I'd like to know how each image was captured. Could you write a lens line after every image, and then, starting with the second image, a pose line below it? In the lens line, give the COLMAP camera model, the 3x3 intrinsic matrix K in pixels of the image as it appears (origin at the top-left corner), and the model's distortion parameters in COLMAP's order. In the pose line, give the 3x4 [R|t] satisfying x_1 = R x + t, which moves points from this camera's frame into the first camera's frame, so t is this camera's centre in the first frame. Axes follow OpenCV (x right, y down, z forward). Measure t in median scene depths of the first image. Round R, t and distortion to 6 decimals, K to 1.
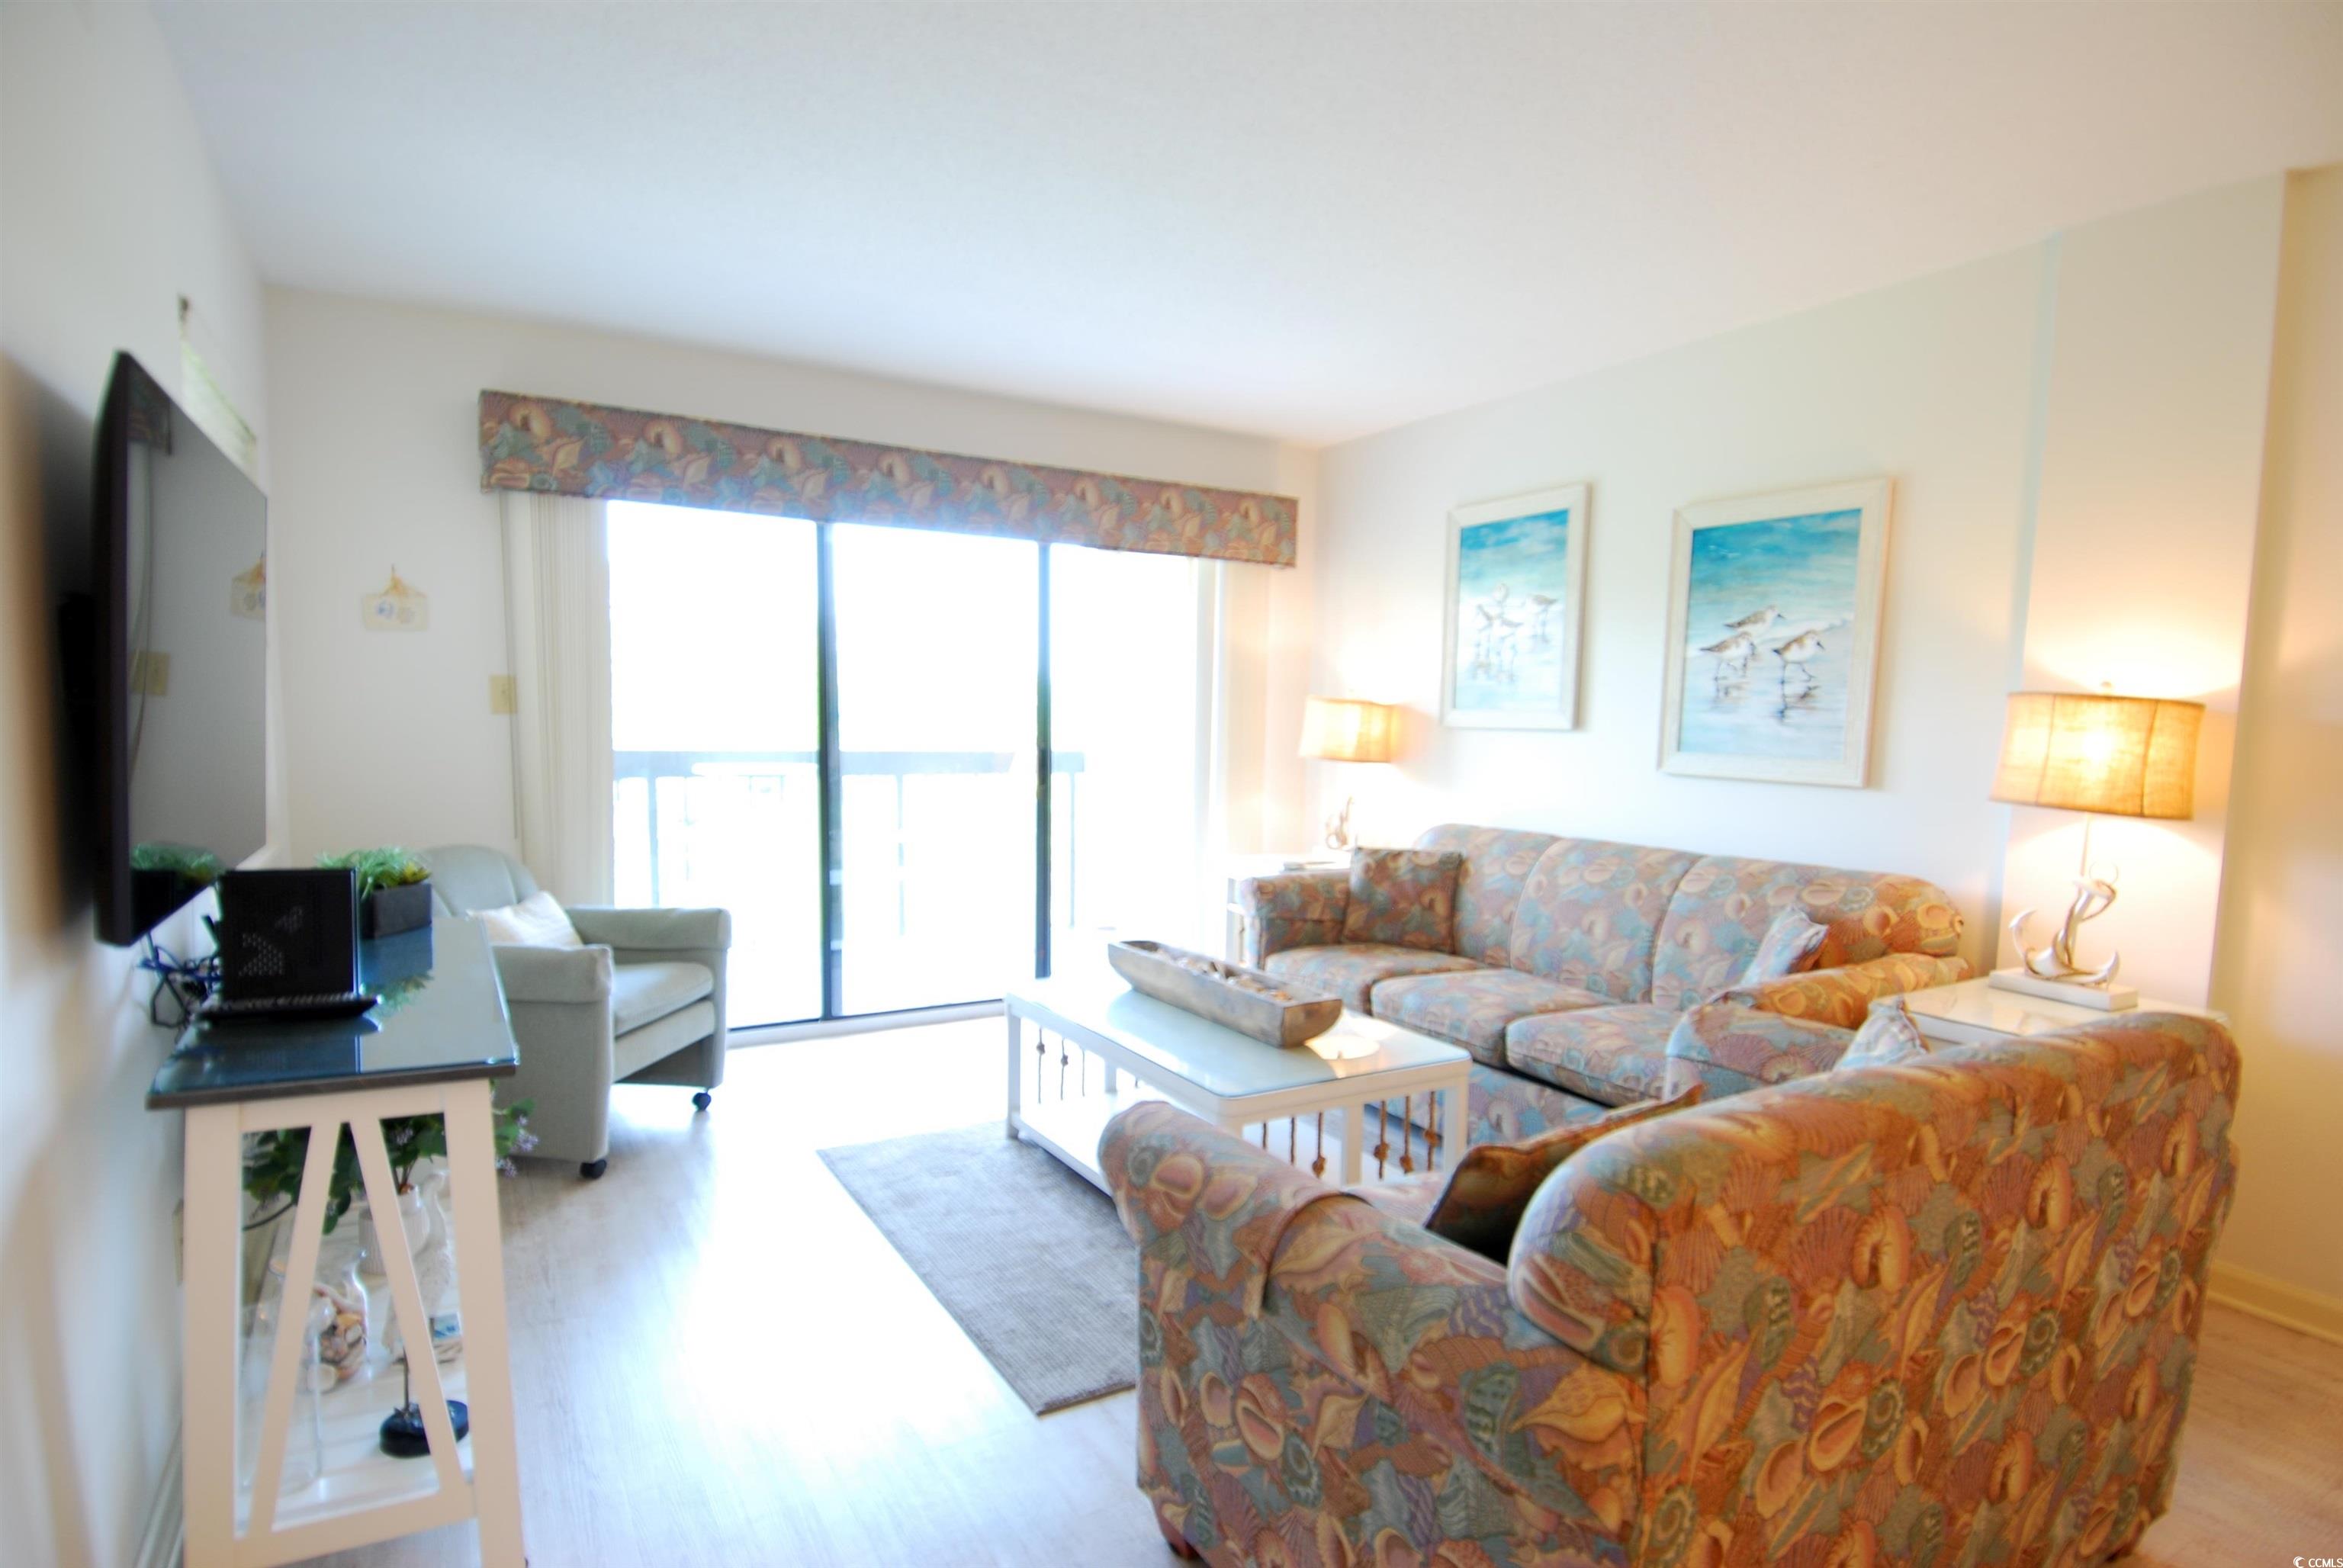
lens RADIAL K [[1222.7, 0, 1173.1], [0, 1222.7, 798.3], [0, 0, 1]] dist [-0.004430, -0.003515]
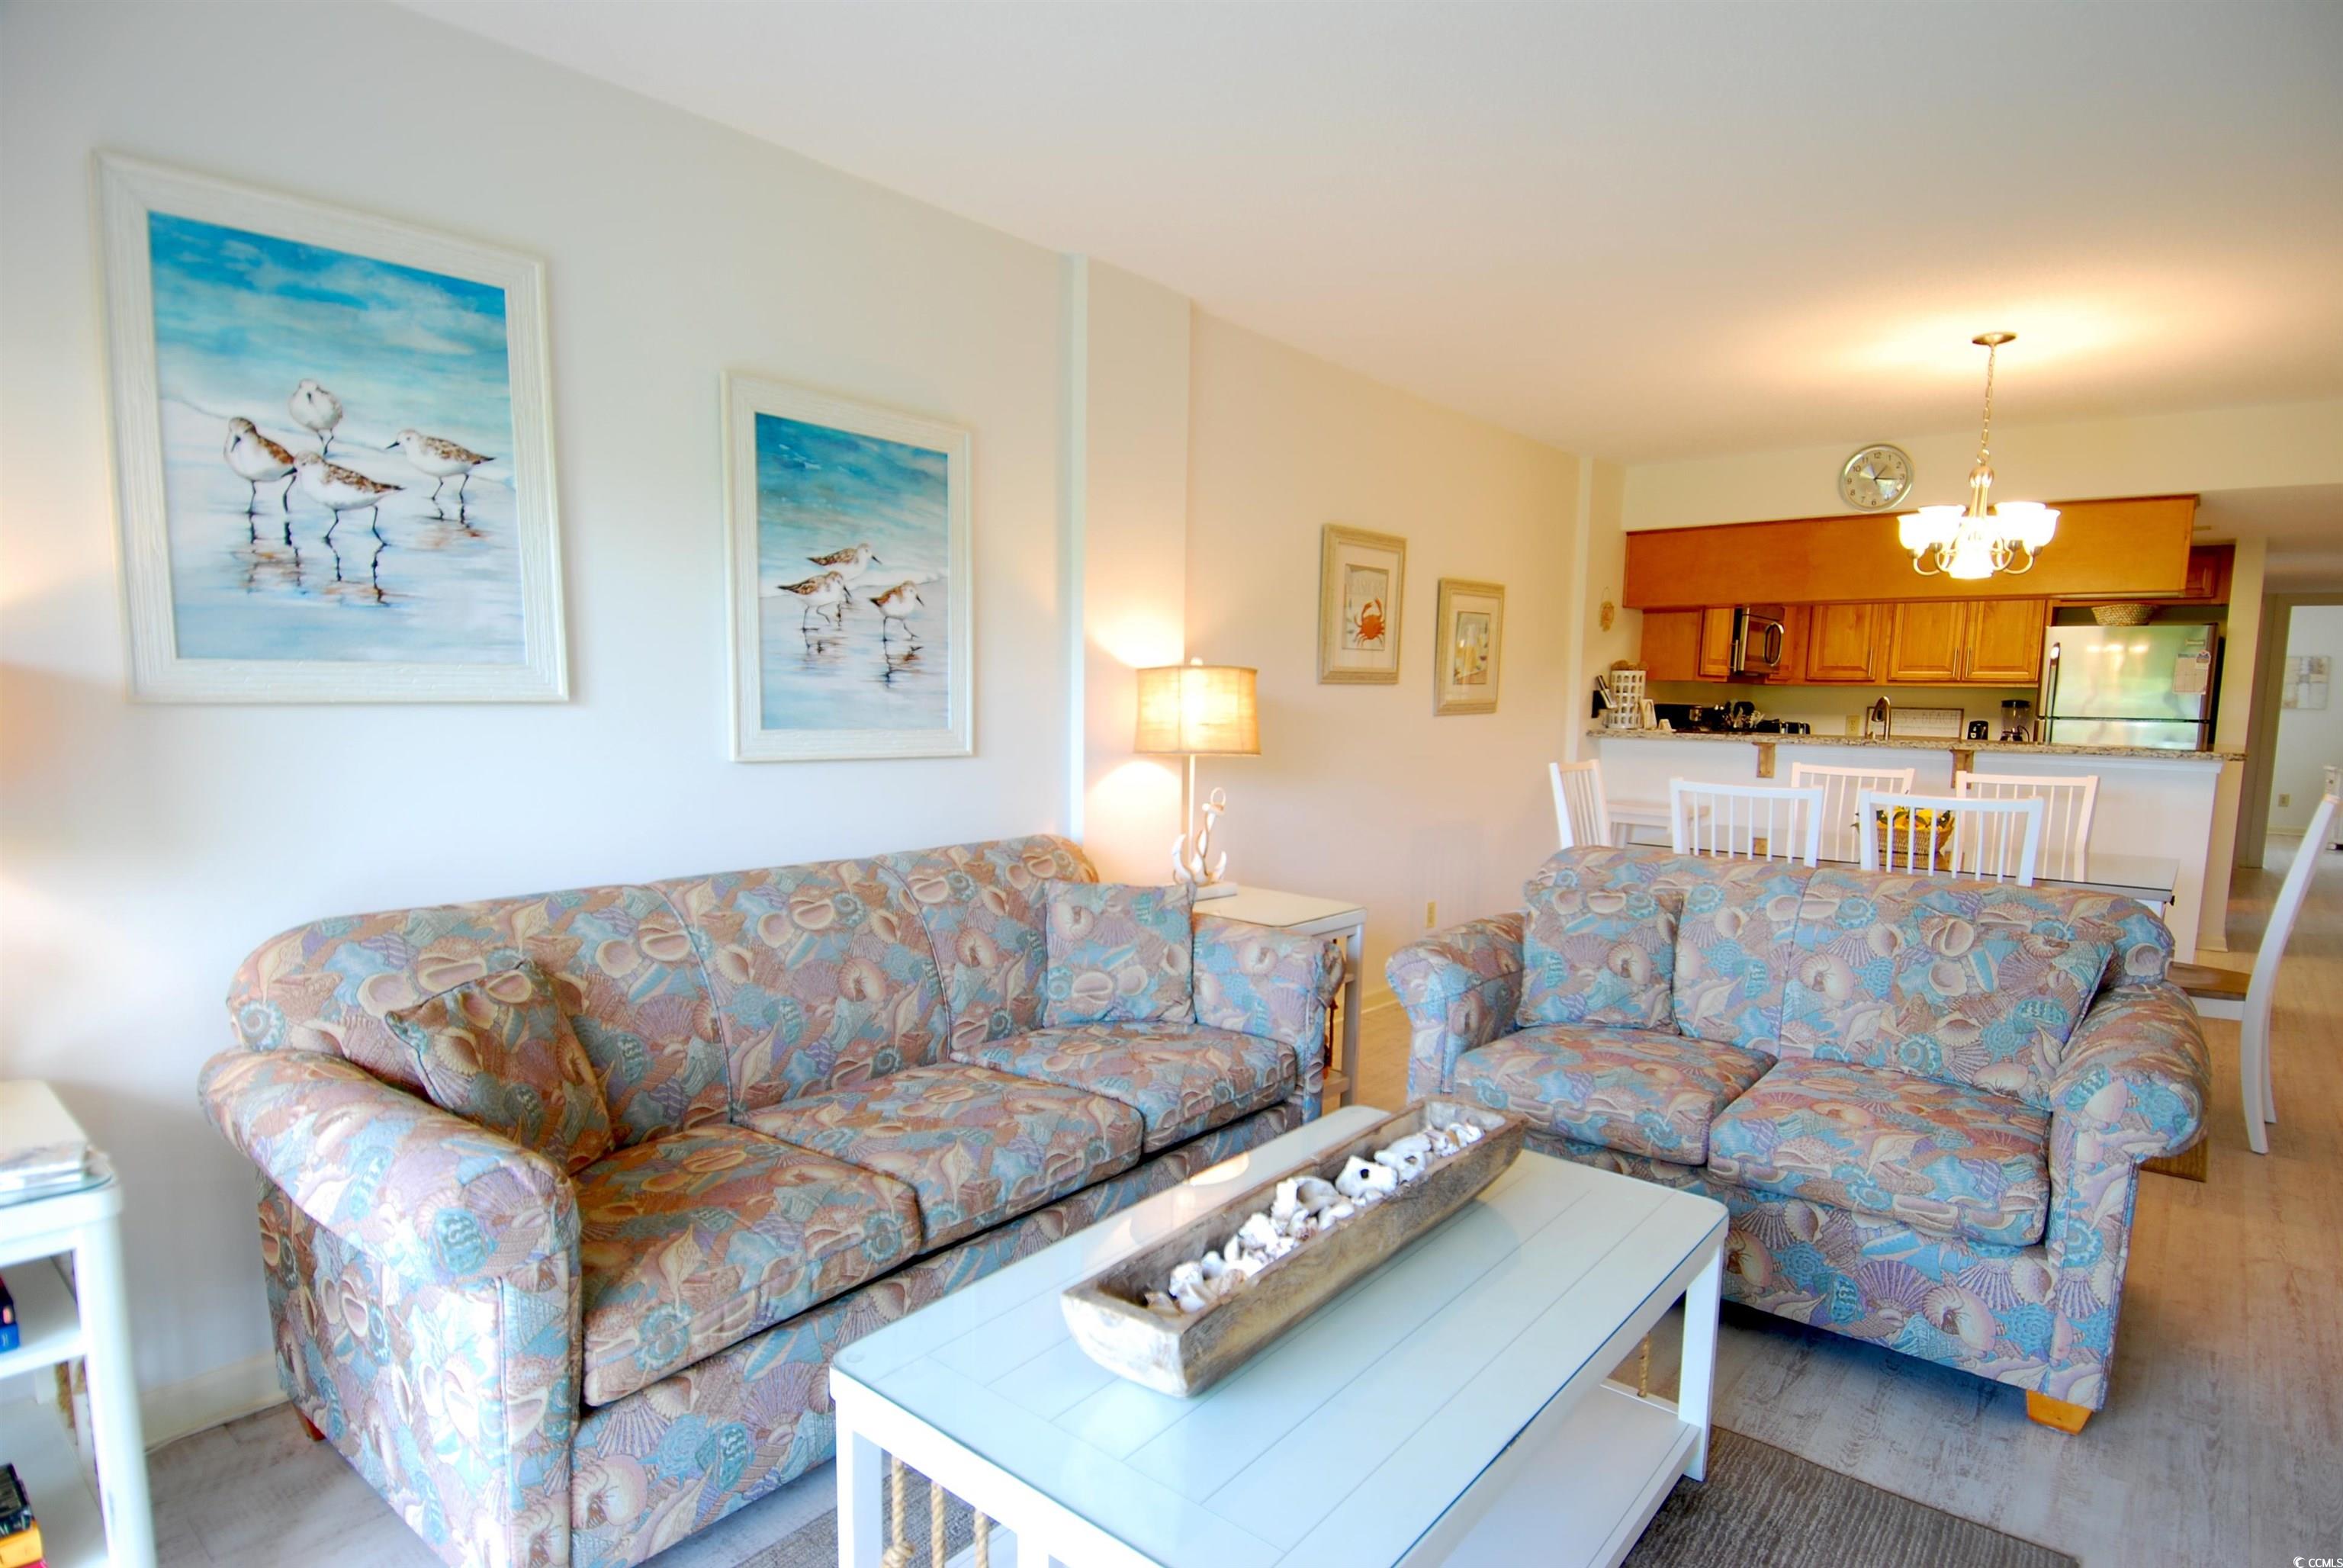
lens RADIAL K [[1222.7, 0, 1206.3], [0, 1222.7, 835.1], [0, 0, 1]] dist [-0.004430, -0.003515]
pose [[-0.351391, -0.133753, 0.926625, -0.368216], [0.041060, 0.986588, 0.157979, -0.084345], [-0.935328, 0.093560, -0.341186, 1.069429]]
